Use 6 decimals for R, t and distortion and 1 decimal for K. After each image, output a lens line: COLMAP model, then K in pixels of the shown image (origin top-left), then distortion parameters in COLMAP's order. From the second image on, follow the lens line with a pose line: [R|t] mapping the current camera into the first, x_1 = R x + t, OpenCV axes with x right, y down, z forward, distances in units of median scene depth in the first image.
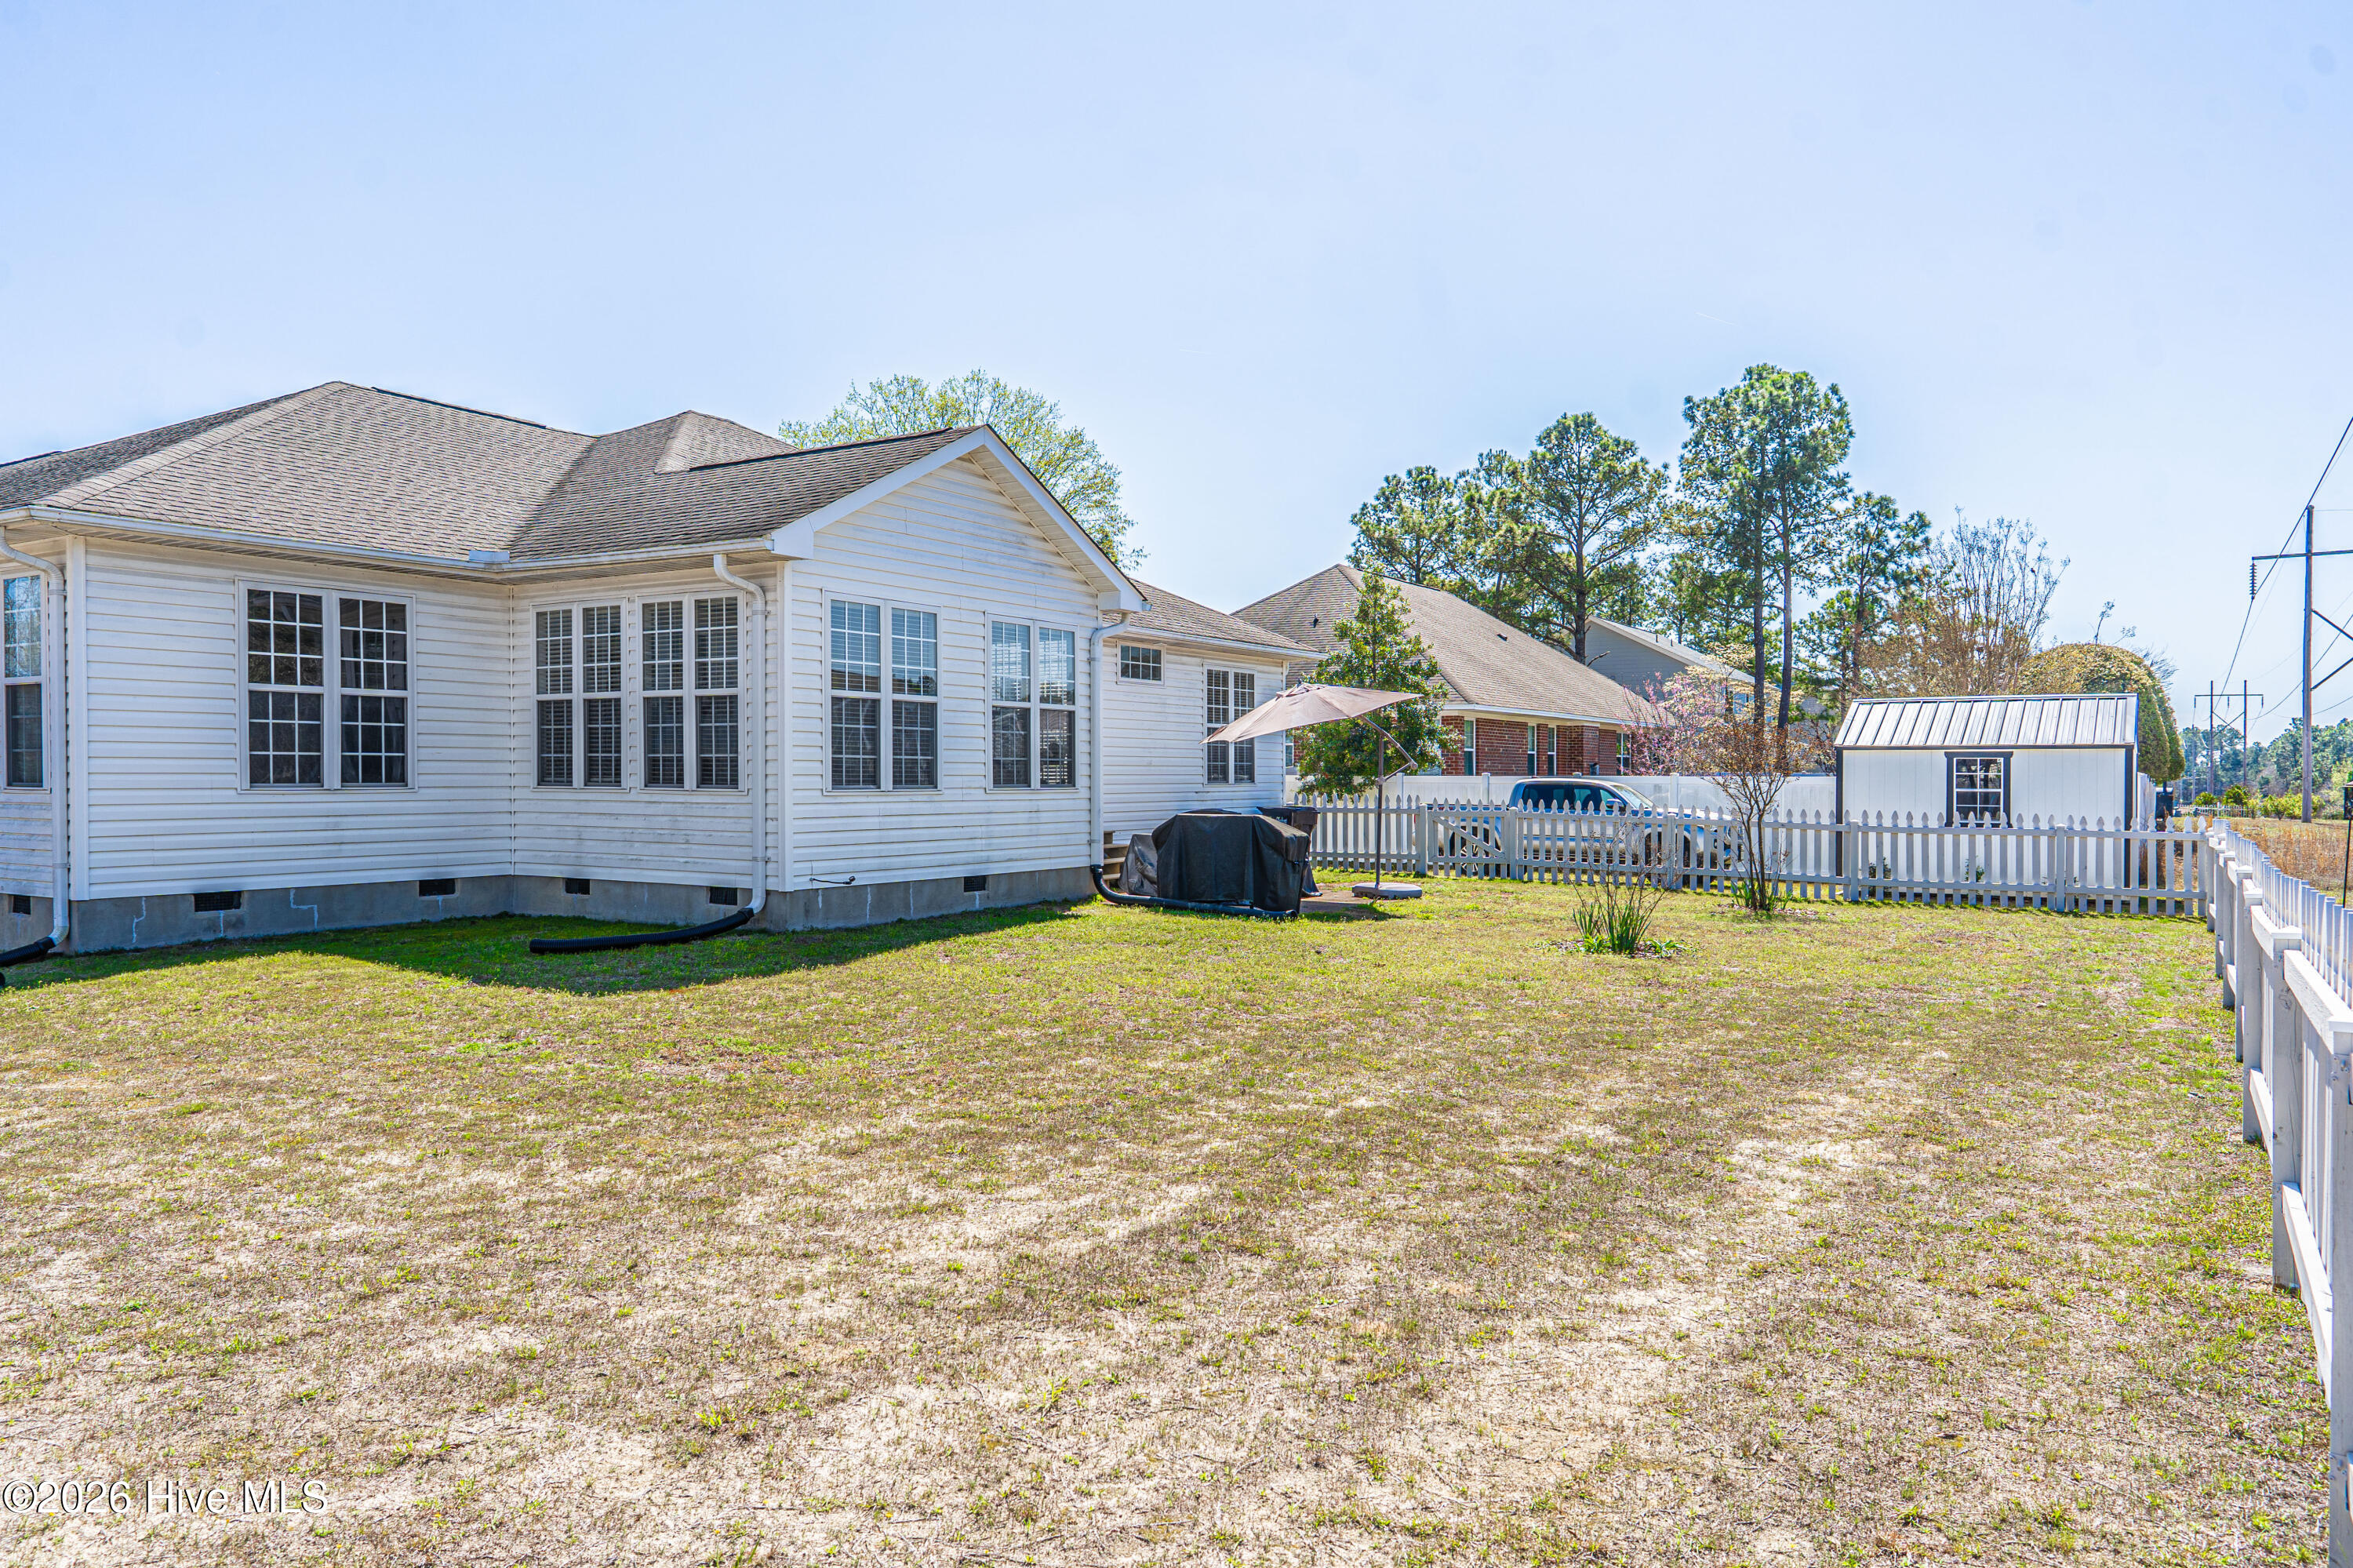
lens RADIAL K [[1641.6, 0, 1180.3], [0, 1641.6, 787.5], [0, 0, 1]] dist [0.039740, -0.002200]
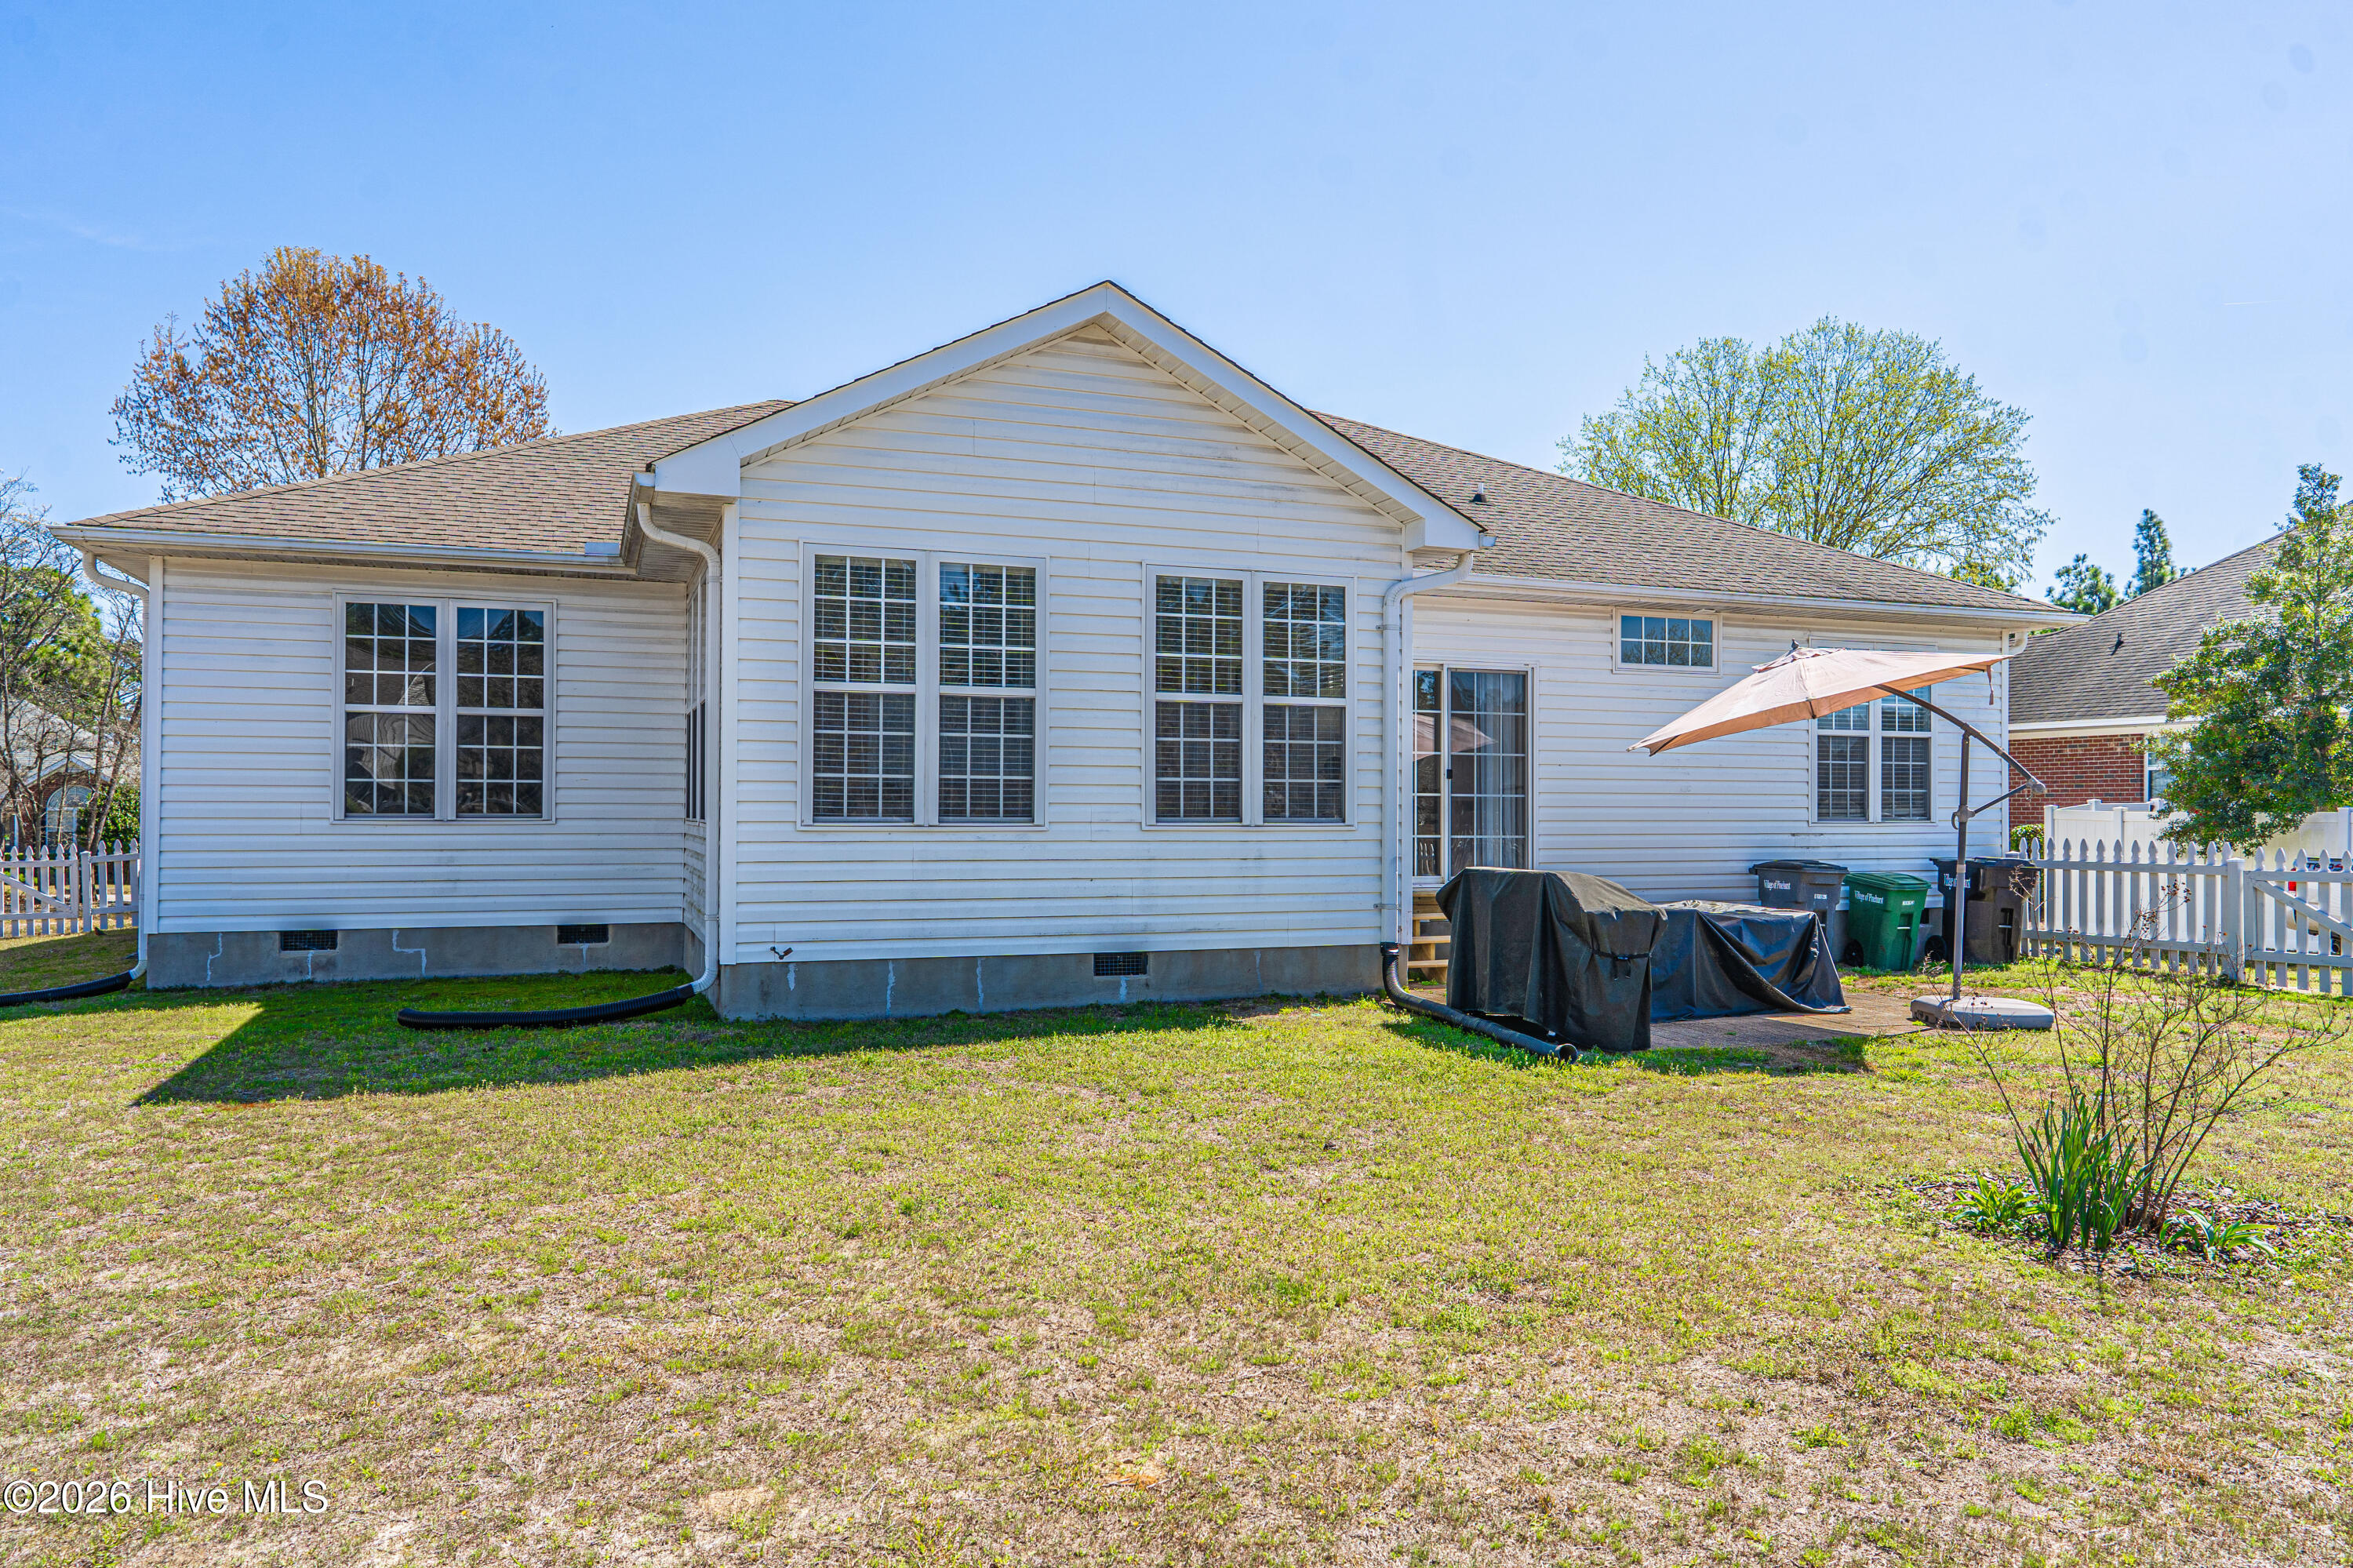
lens RADIAL K [[1600.5, 0, 1181.1], [0, 1600.5, 793.4], [0, 0, 1]] dist [0.008403, 0.001438]
pose [[0.792985, -0.007378, -0.609196, 0.312736], [-0.006037, 0.999782, -0.019967, 0.001356], [0.609211, 0.019512, 0.792768, 0.519614]]
